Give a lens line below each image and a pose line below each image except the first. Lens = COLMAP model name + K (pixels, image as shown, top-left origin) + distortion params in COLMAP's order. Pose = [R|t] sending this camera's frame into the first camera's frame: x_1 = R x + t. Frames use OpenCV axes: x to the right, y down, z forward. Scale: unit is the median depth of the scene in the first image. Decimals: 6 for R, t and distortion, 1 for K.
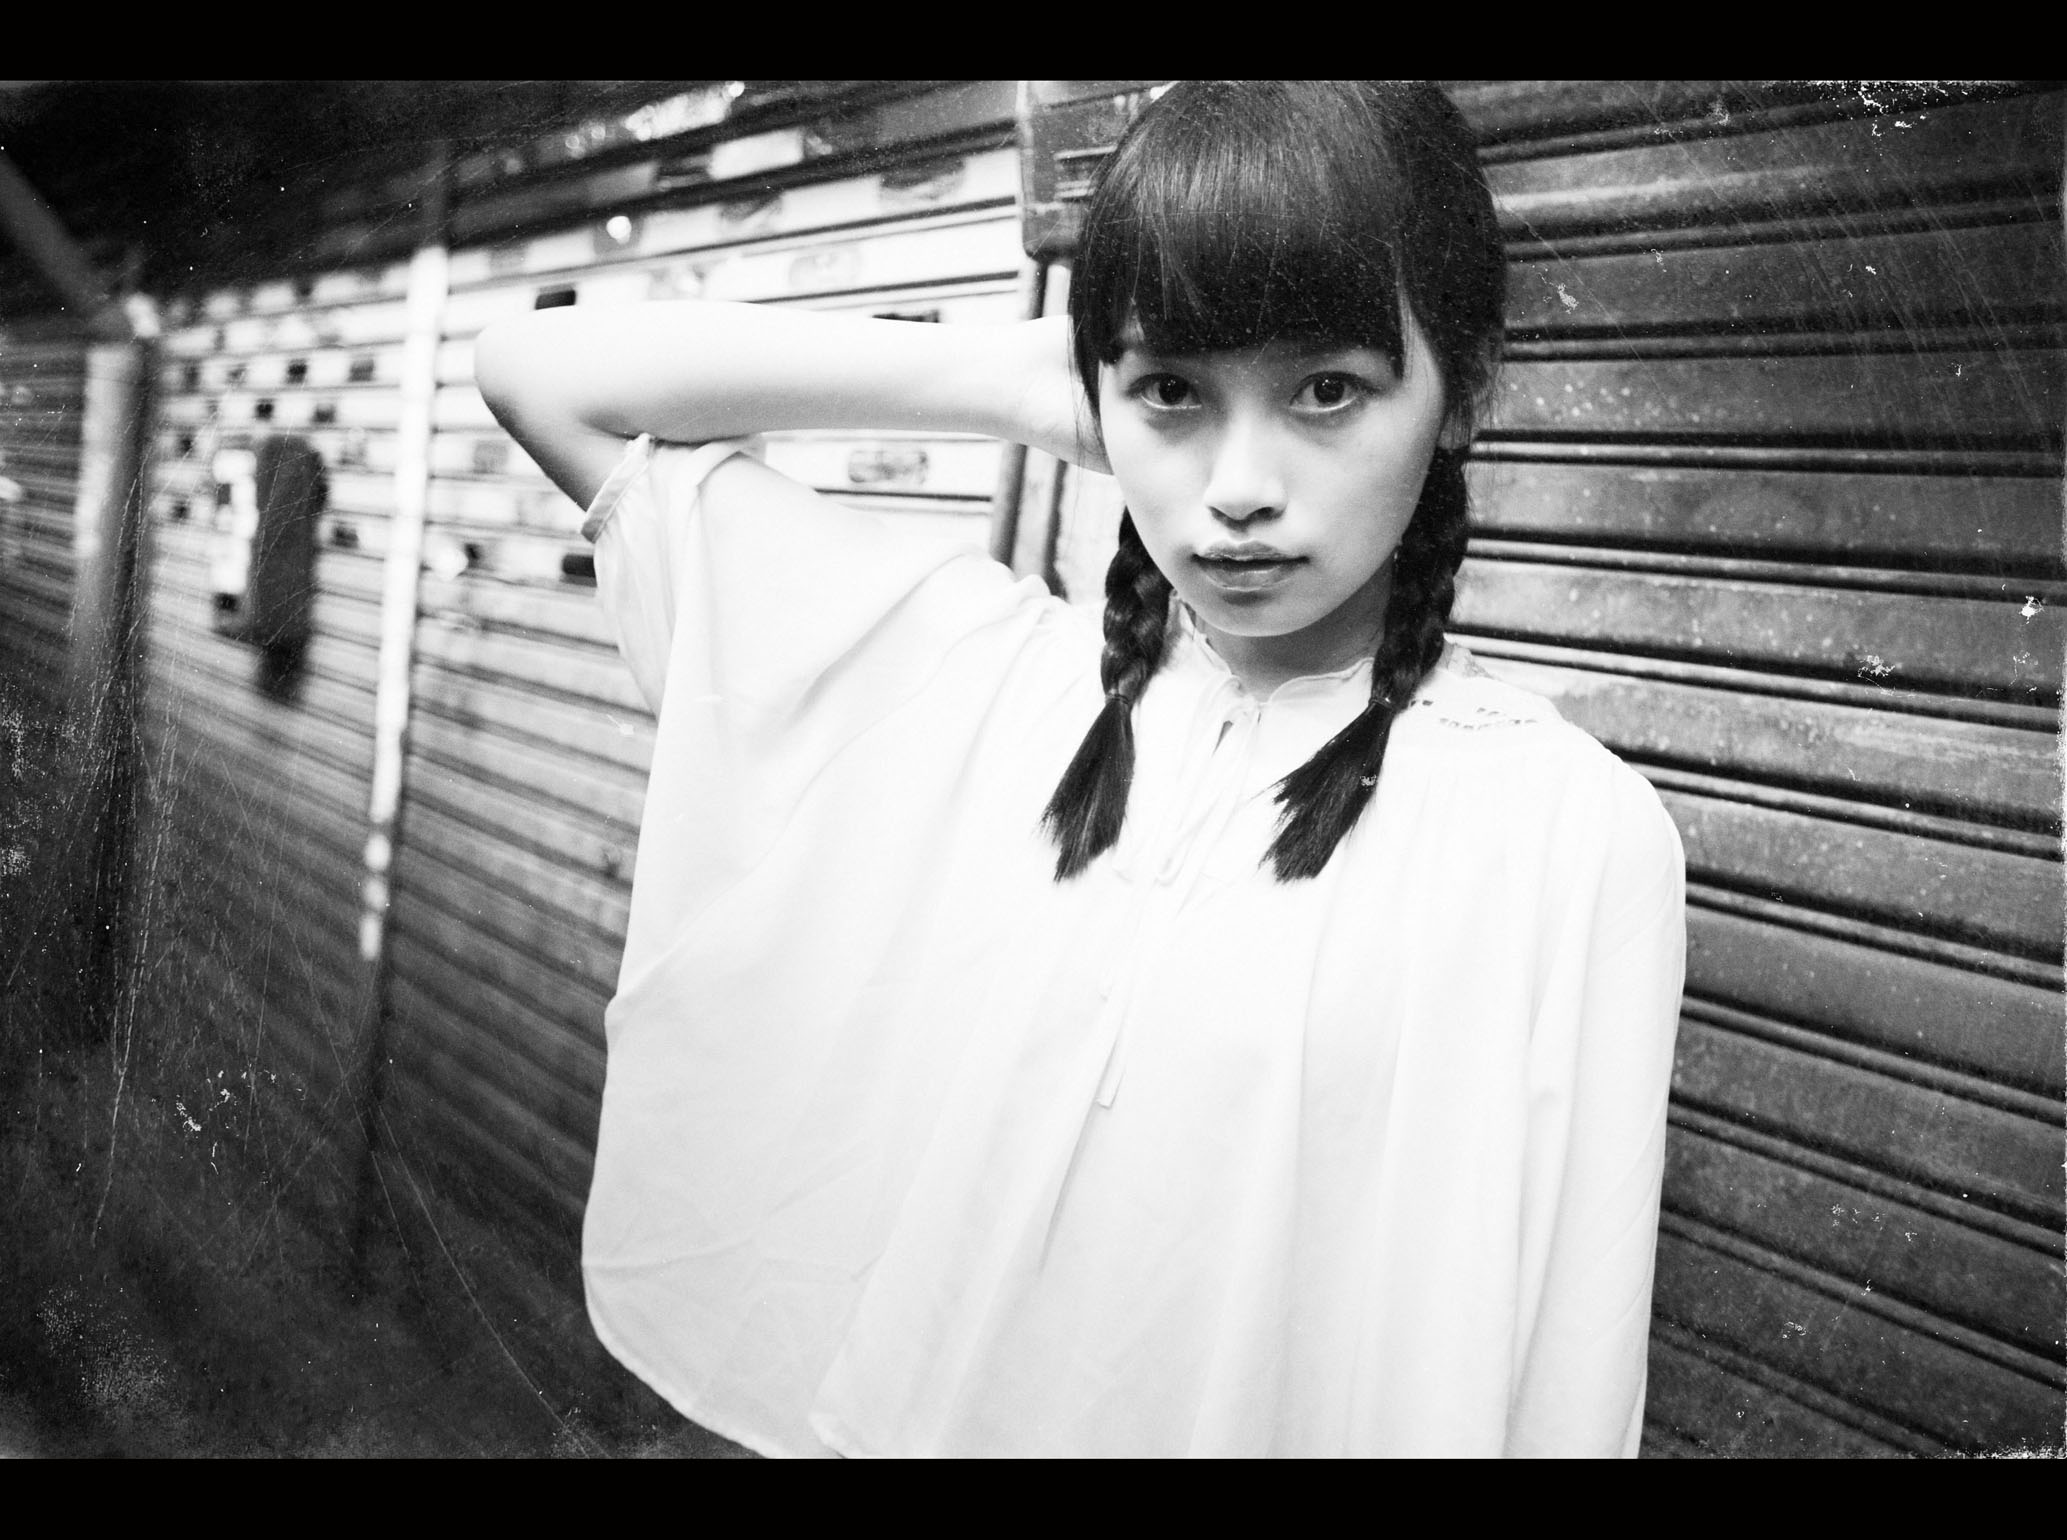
lens RADIAL K [[1690.9, 0, 1035.4], [0, 1690.9, 766.7], [0, 0, 1]] dist [0.028762, 0.009908]
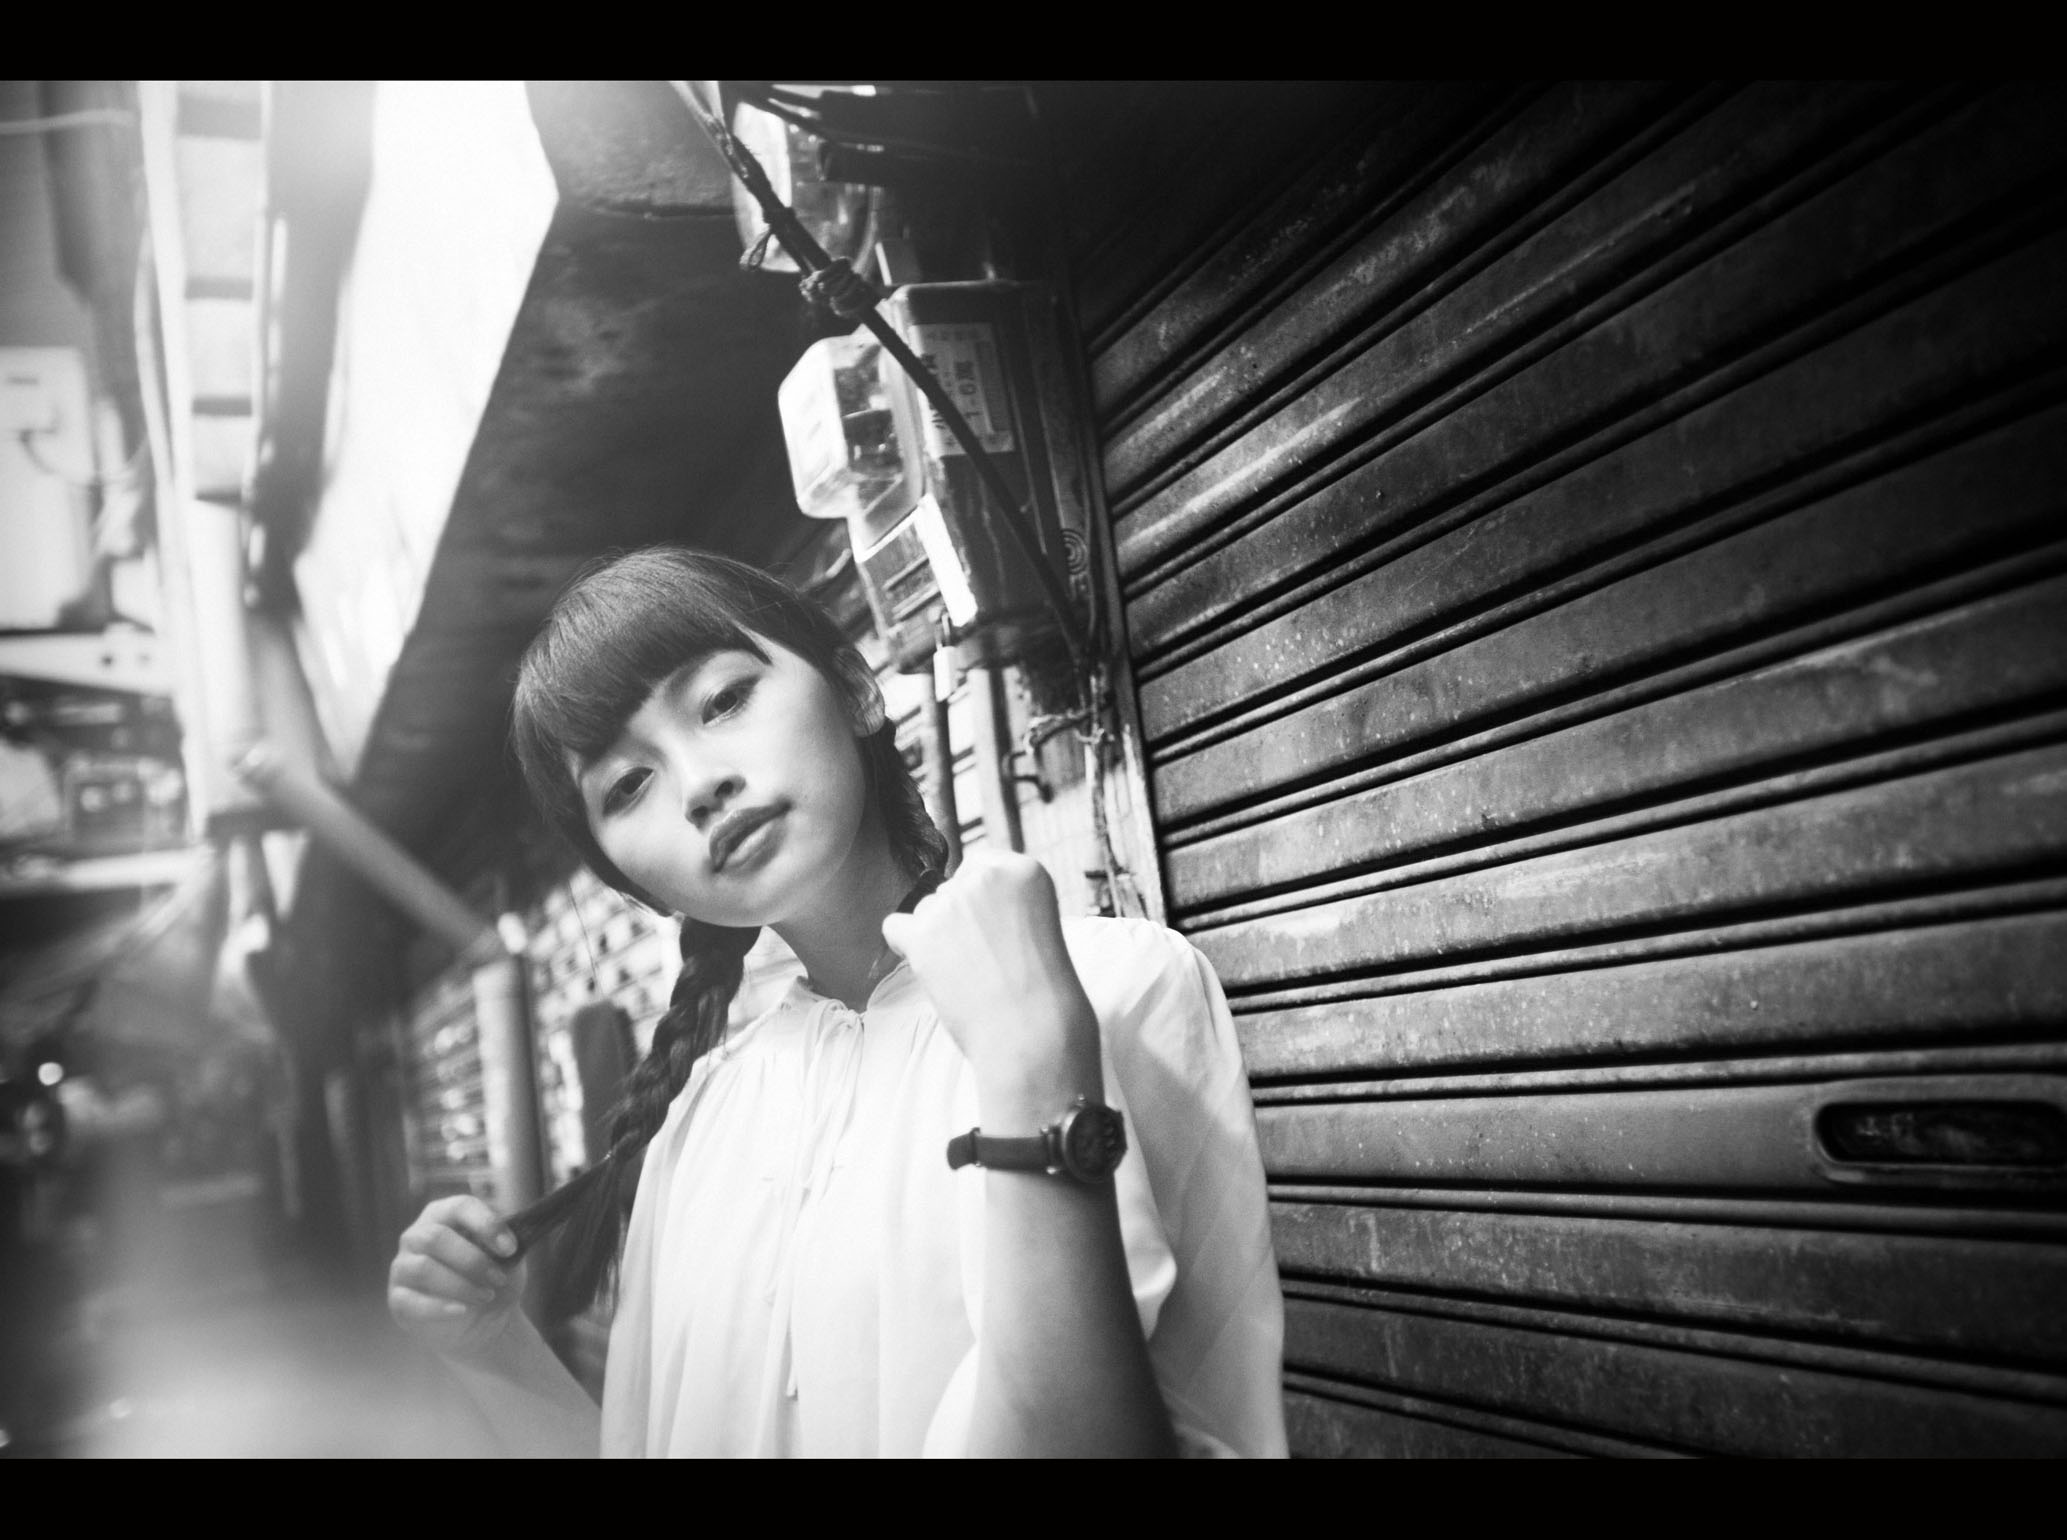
lens RADIAL K [[1975.2, 0, 1032.5], [0, 1975.2, 772.3], [0, 0, 1]] dist [0.042537, 0.000000]
pose [[0.909268, -0.295053, -0.293557, 0.555028], [0.217498, 0.938180, -0.269281, 0.161052], [0.354862, 0.181001, 0.917231, -0.182654]]
